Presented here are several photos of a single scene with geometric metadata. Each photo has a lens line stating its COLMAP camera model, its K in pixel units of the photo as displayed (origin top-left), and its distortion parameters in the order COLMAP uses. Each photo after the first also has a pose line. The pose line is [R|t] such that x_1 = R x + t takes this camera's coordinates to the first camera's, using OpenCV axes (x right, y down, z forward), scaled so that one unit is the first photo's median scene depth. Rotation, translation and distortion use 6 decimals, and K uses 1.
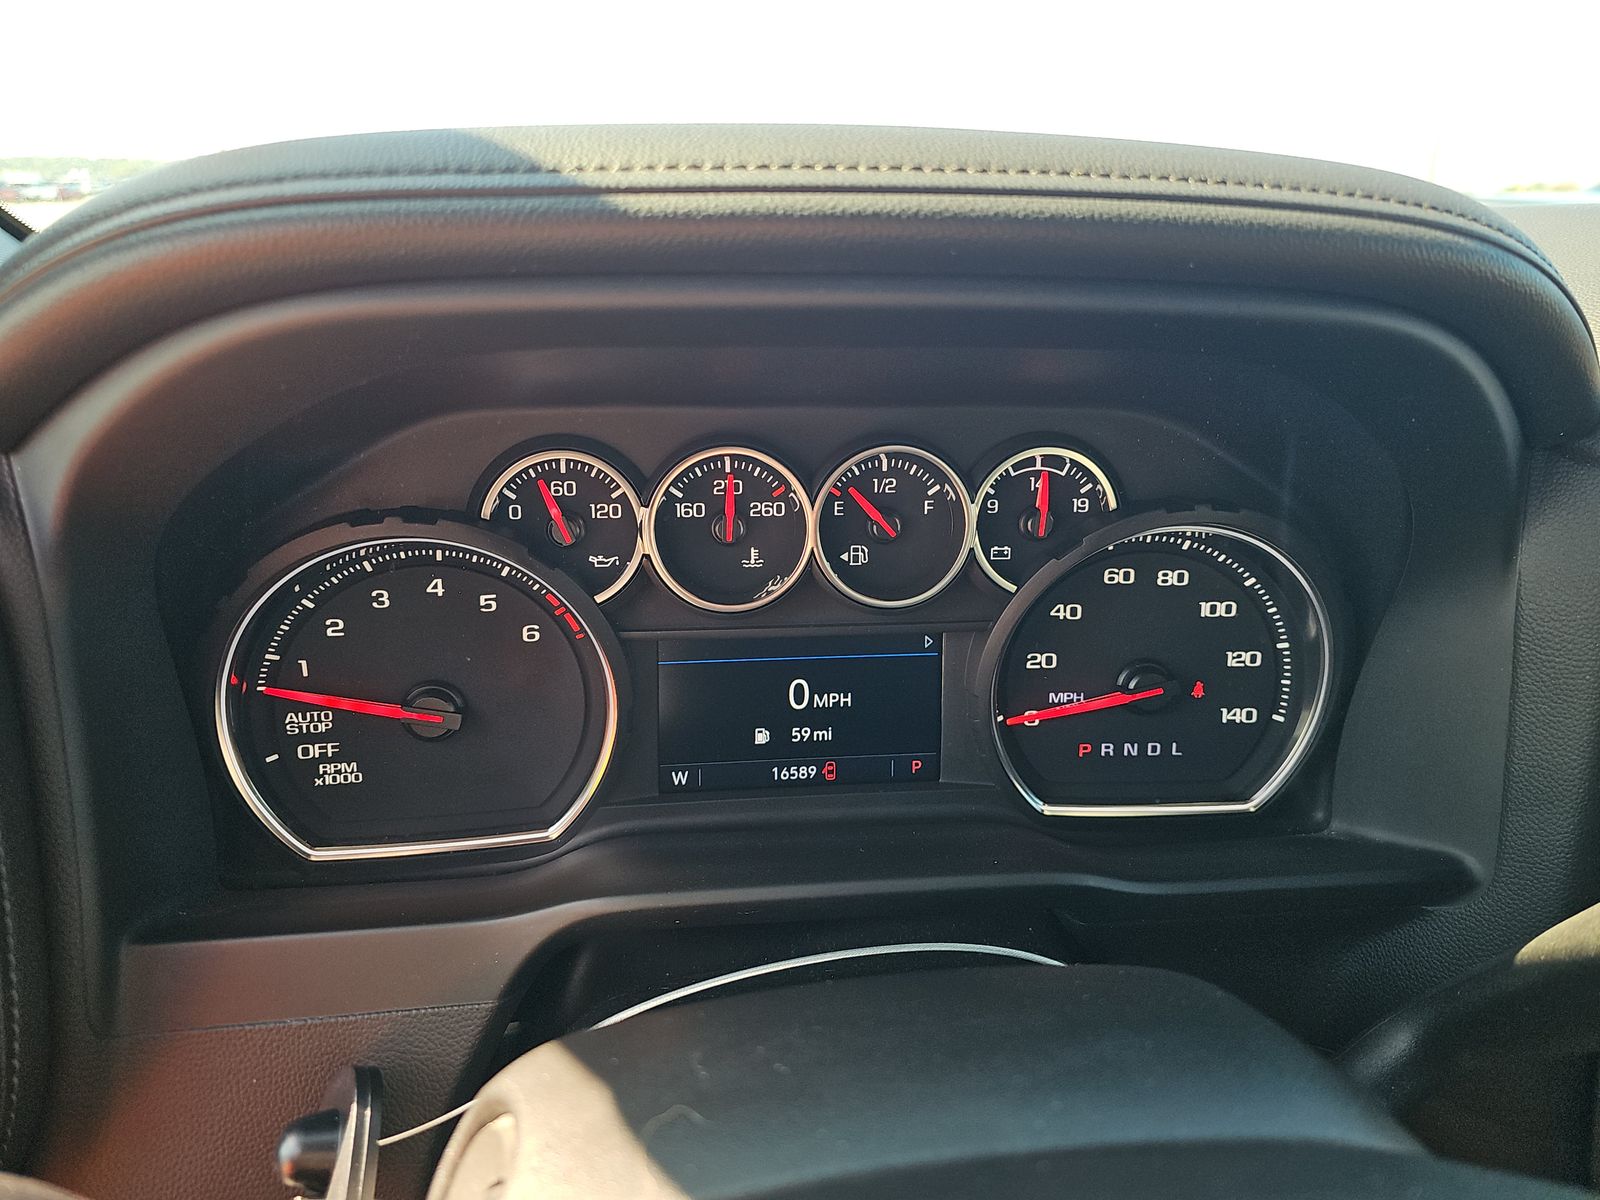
lens RADIAL K [[1208.2, 0, 800.0], [0, 1208.2, 600.0], [0, 0, 1]] dist [0.119363, -0.204329]
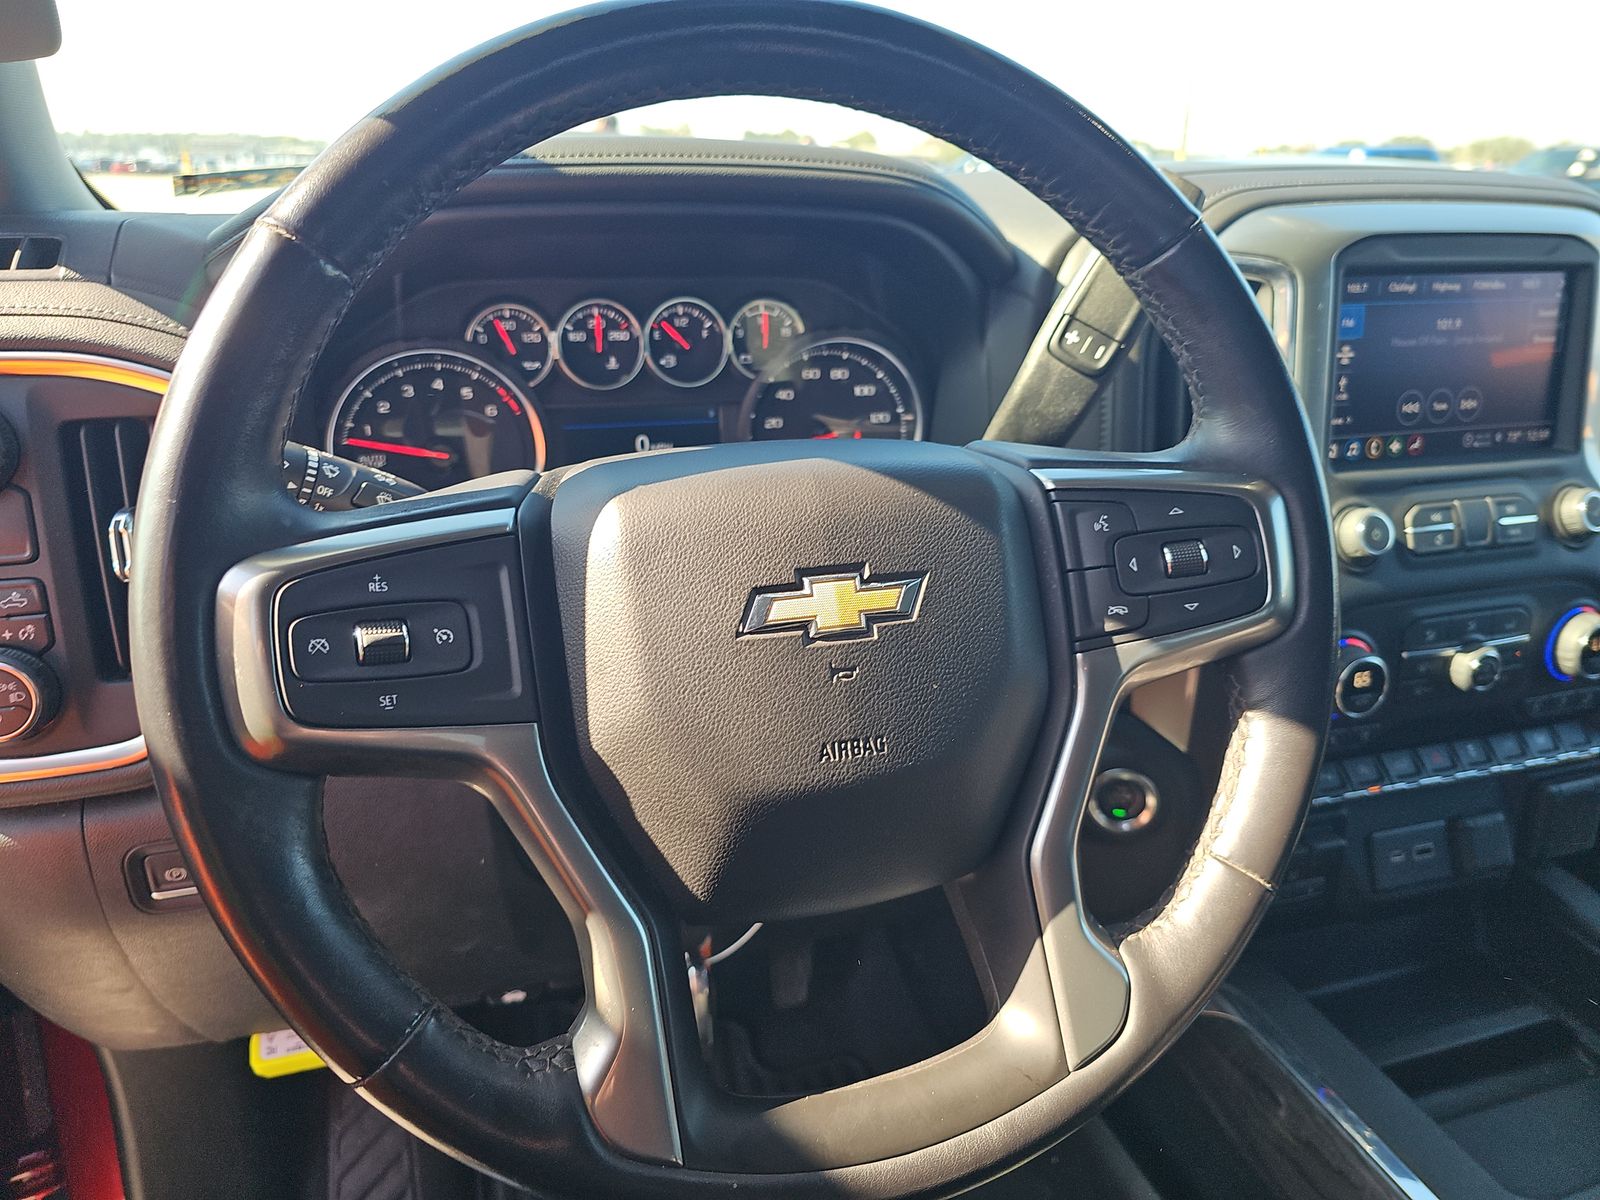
lens RADIAL K [[1208.2, 0, 800.0], [0, 1208.2, 600.0], [0, 0, 1]] dist [0.119363, -0.204329]
pose [[0.987164, -0.063205, 0.146673, -0.052301], [0.059676, 0.997815, 0.028343, 0.296391], [-0.148144, -0.019226, 0.988779, -0.910304]]
